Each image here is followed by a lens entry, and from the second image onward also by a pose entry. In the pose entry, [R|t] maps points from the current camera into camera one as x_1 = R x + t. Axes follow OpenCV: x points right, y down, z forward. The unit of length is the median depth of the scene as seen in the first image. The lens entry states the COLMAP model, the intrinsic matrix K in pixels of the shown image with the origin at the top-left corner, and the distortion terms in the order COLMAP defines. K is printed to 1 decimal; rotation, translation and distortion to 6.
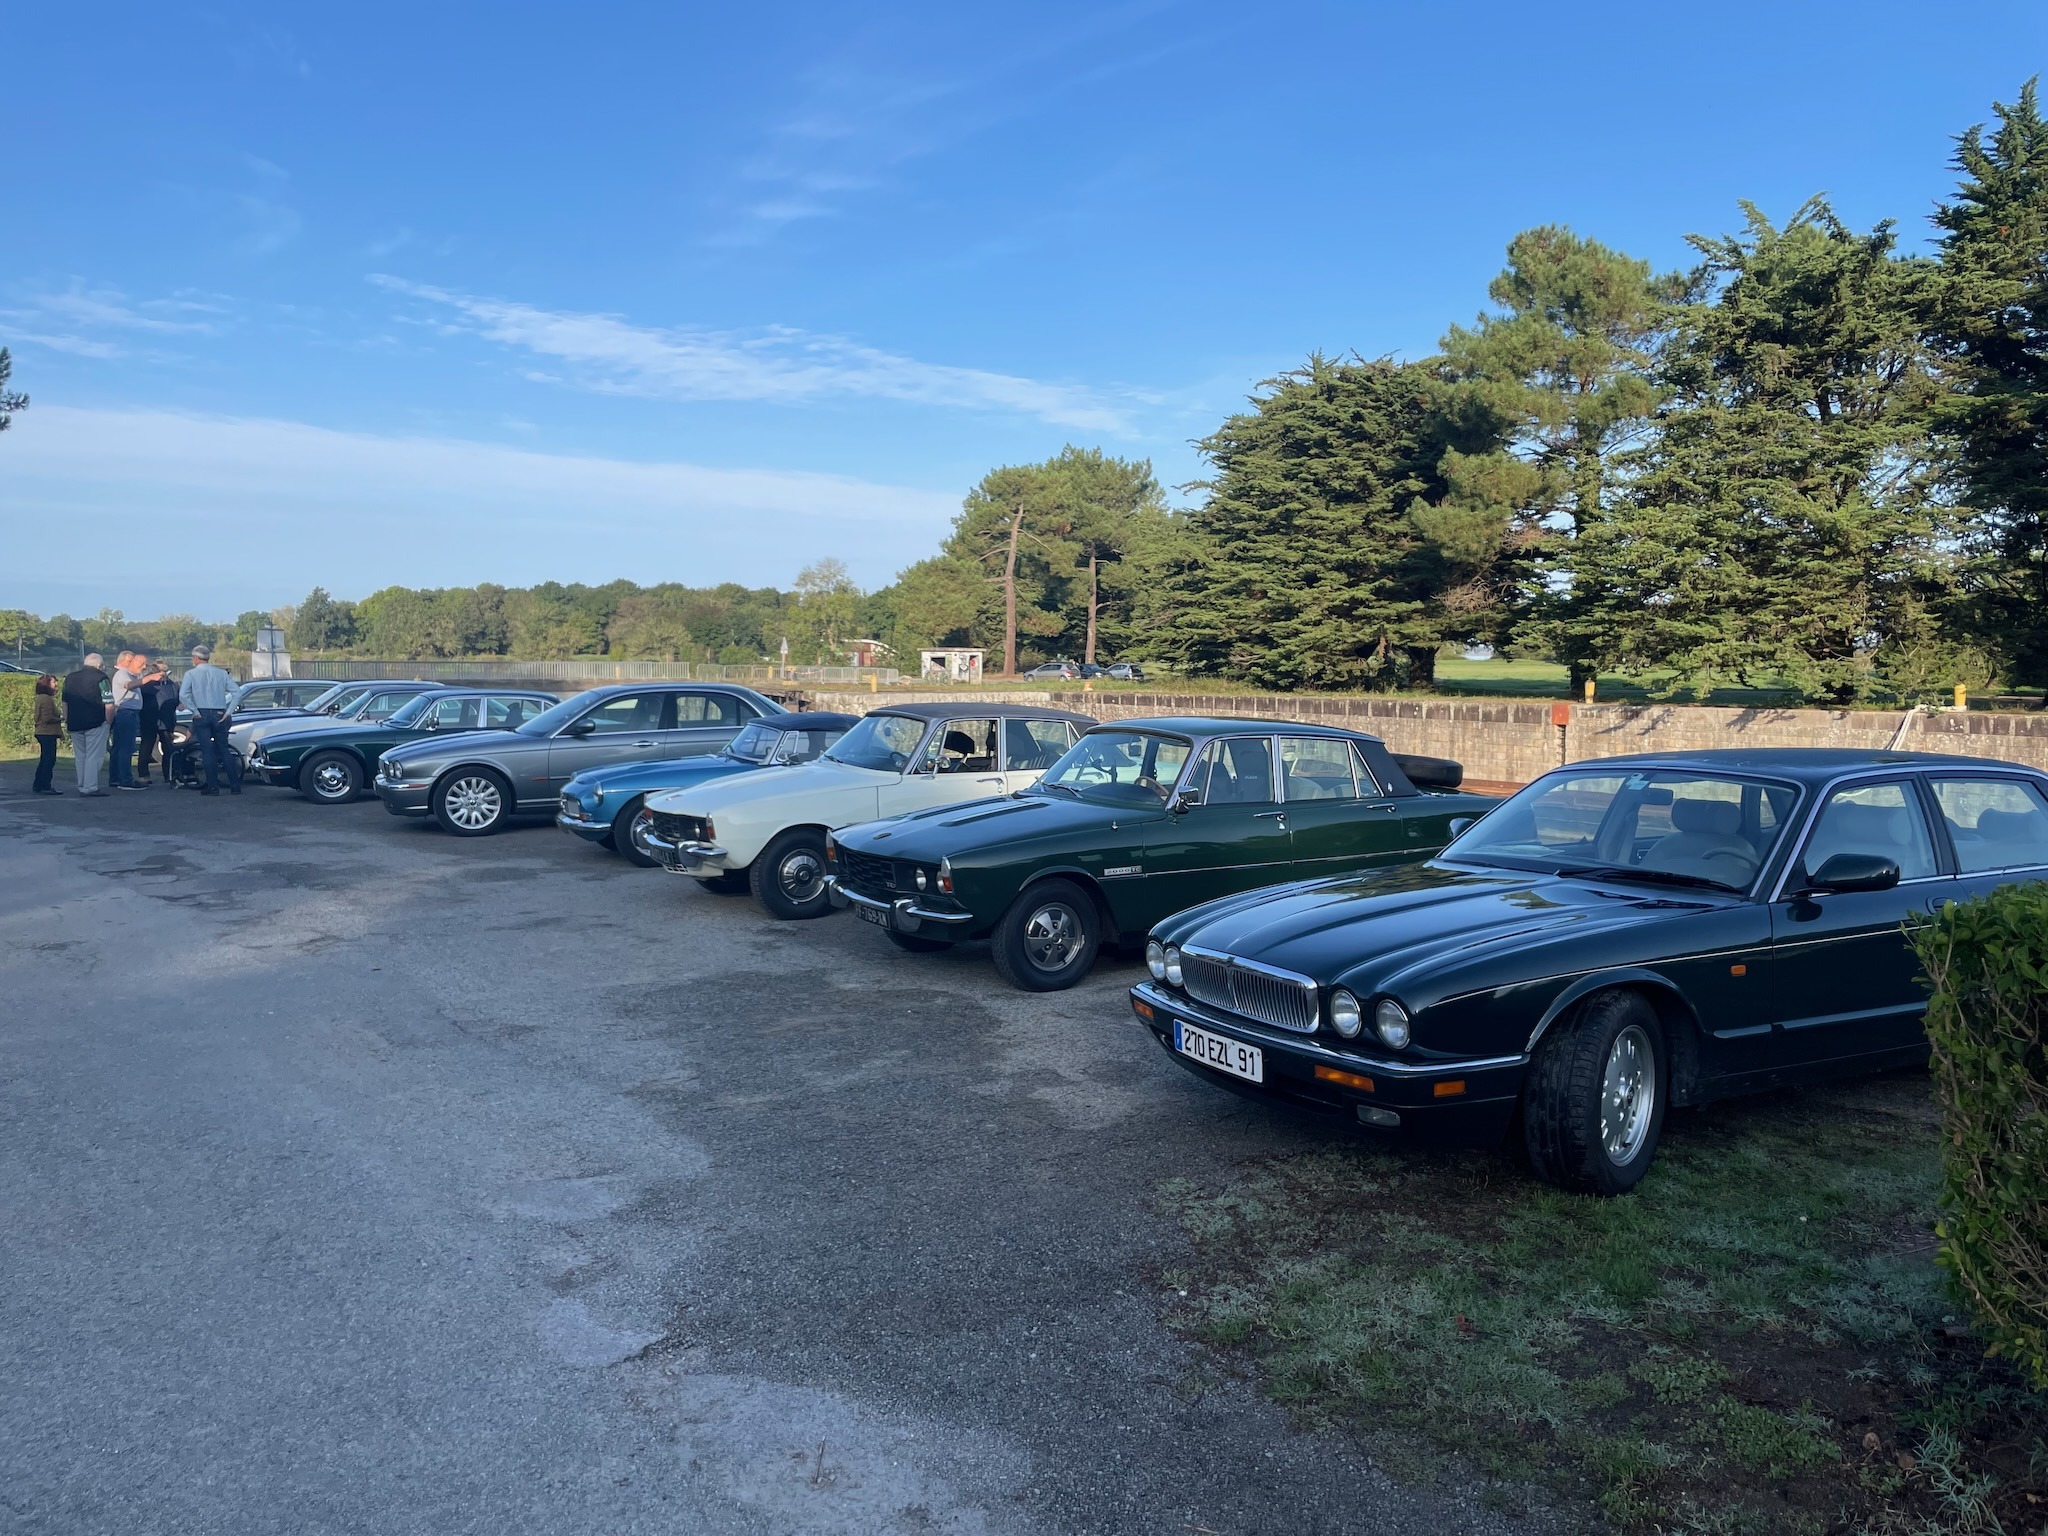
lens RADIAL K [[1555.2, 0, 1022.4], [0, 1555.2, 762.6], [0, 0, 1]] dist [0.088490, -0.123069]
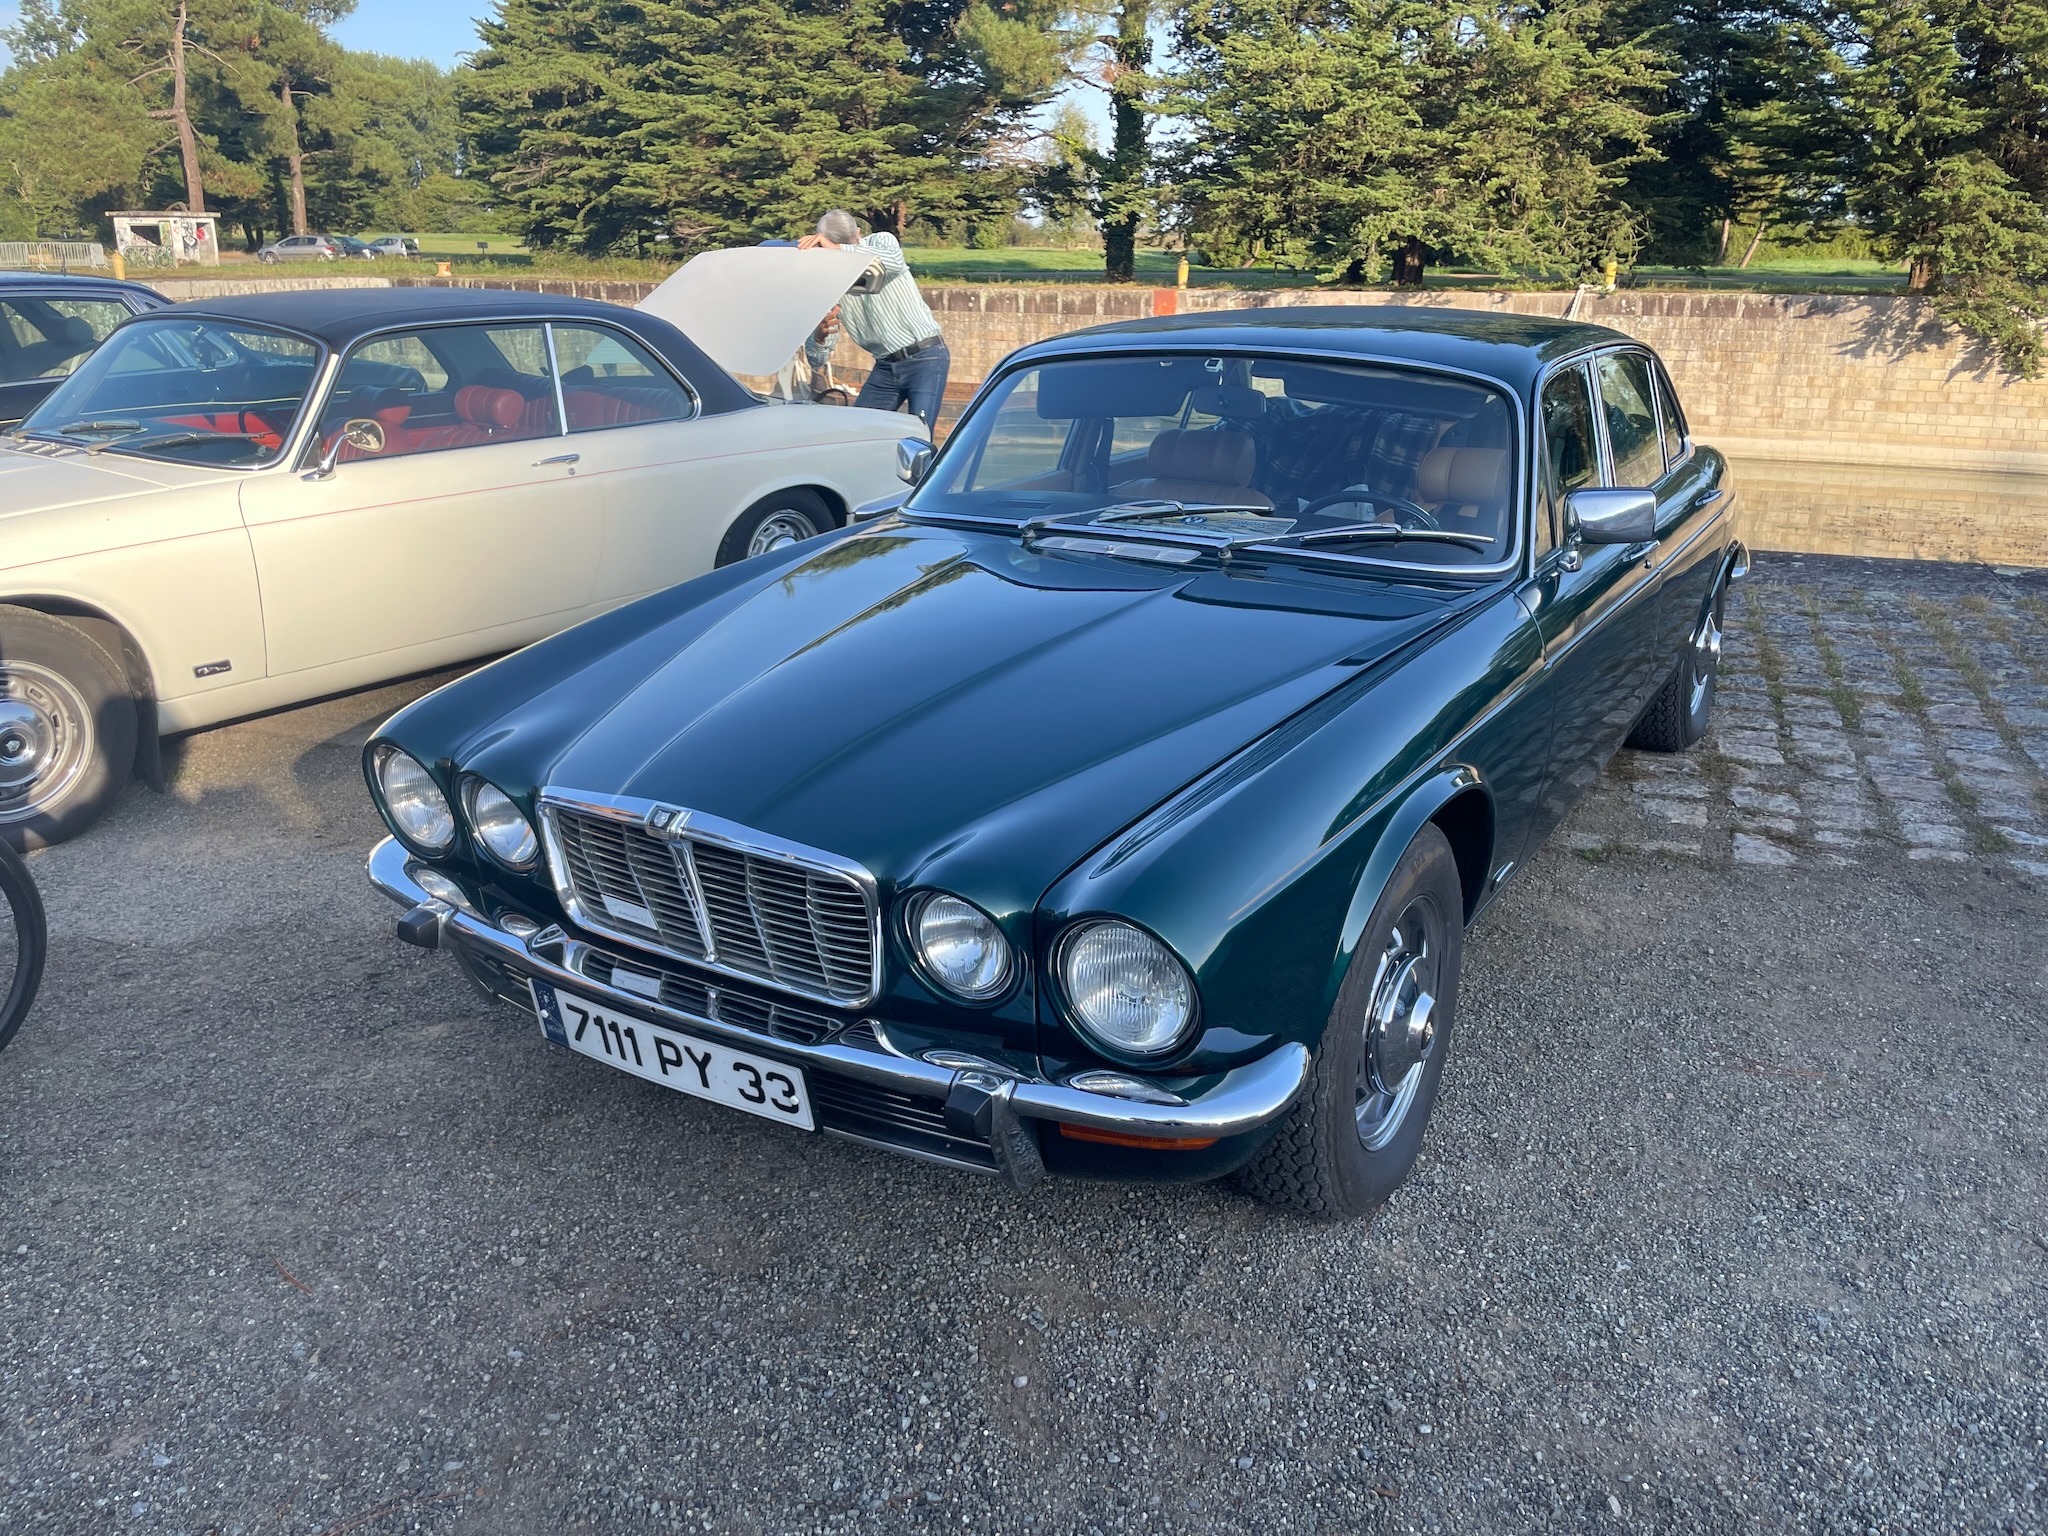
lens RADIAL K [[1555.2, 0, 1021.5], [0, 1555.2, 754.7], [0, 0, 1]] dist [0.088490, -0.123069]
pose [[0.858261, -0.159611, 0.487763, -0.147285], [0.032823, 0.965534, 0.258197, -0.014441], [-0.512163, -0.205591, 0.833919, 0.255896]]
